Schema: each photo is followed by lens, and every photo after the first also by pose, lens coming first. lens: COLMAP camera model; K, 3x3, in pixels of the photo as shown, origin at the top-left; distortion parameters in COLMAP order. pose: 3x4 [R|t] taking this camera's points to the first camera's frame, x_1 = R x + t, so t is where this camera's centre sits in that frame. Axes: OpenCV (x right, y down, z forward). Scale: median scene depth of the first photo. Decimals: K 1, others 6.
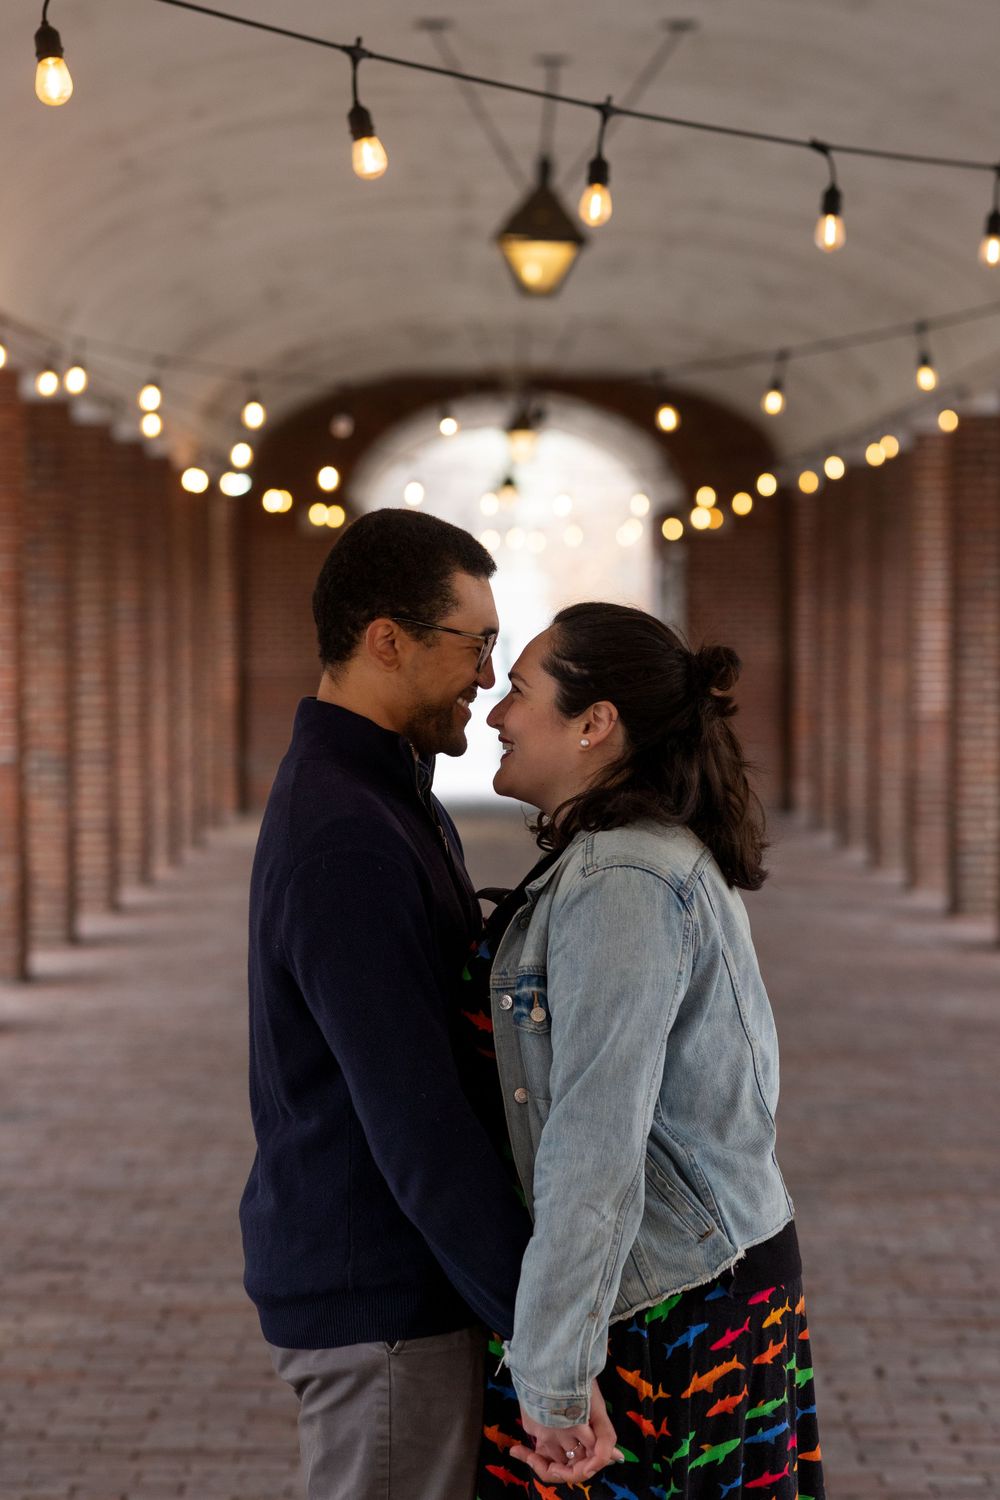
lens RADIAL K [[3689.2, 0, 503.8], [0, 3689.2, 747.6], [0, 0, 1]] dist [1.033641, 0.000000]
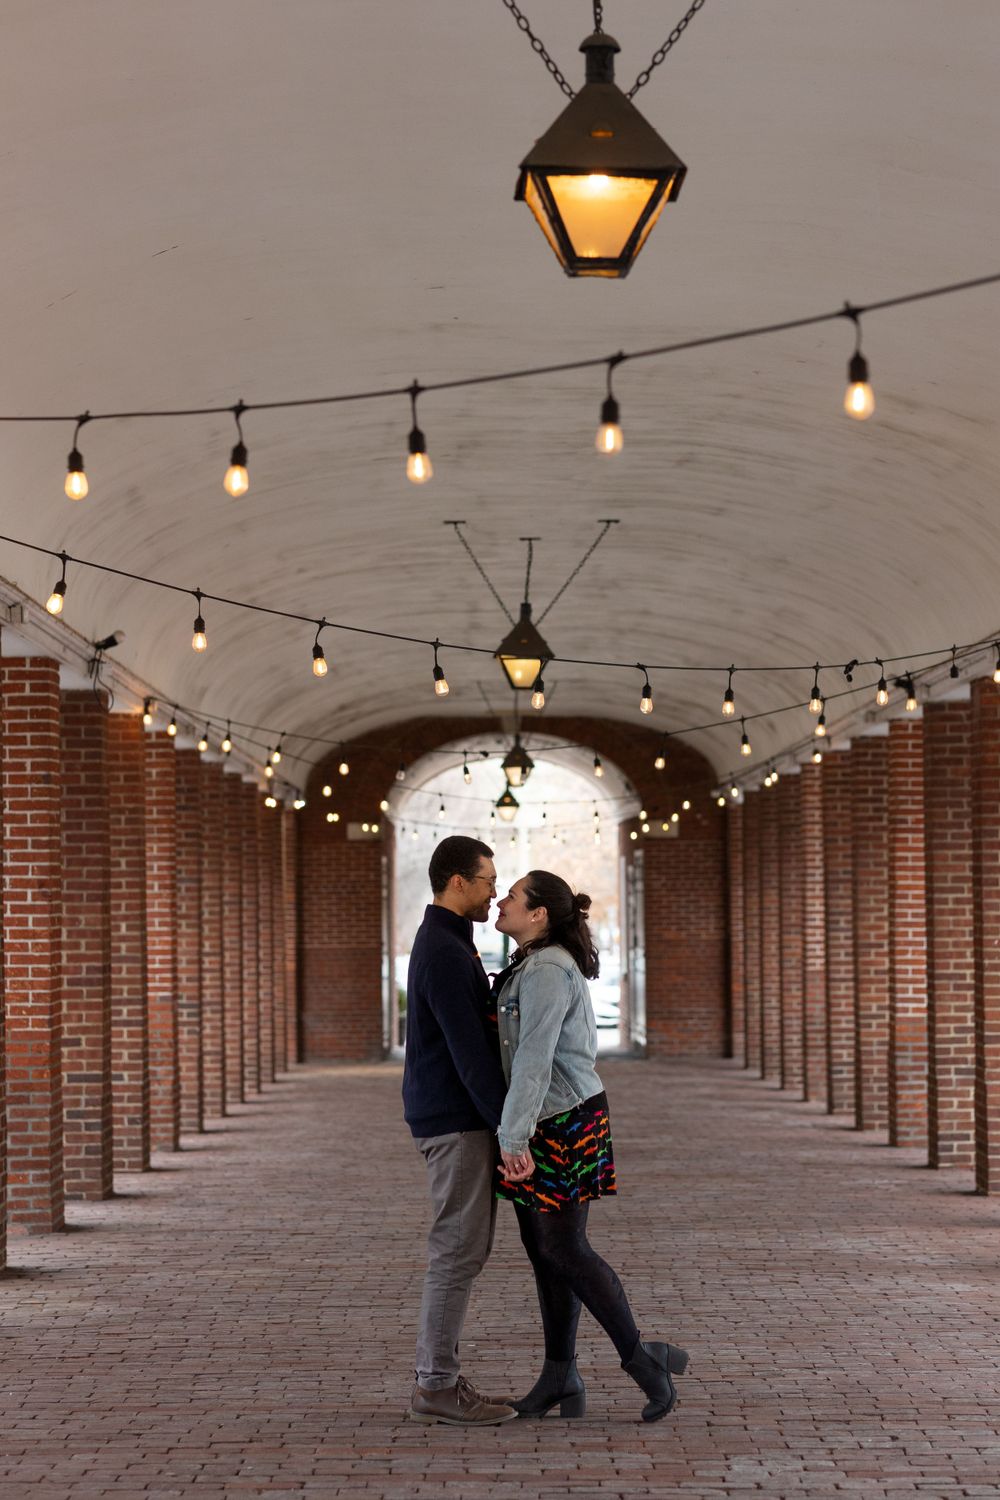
lens RADIAL K [[3689.2, 0, 578.2], [0, 3689.2, 711.3], [0, 0, 1]] dist [1.033641, 0.000000]
pose [[0.999745, -0.010185, 0.020141, 0.001412], [0.012024, 0.995556, -0.093400, 0.052392], [-0.019101, 0.093618, 0.995425, -0.828006]]
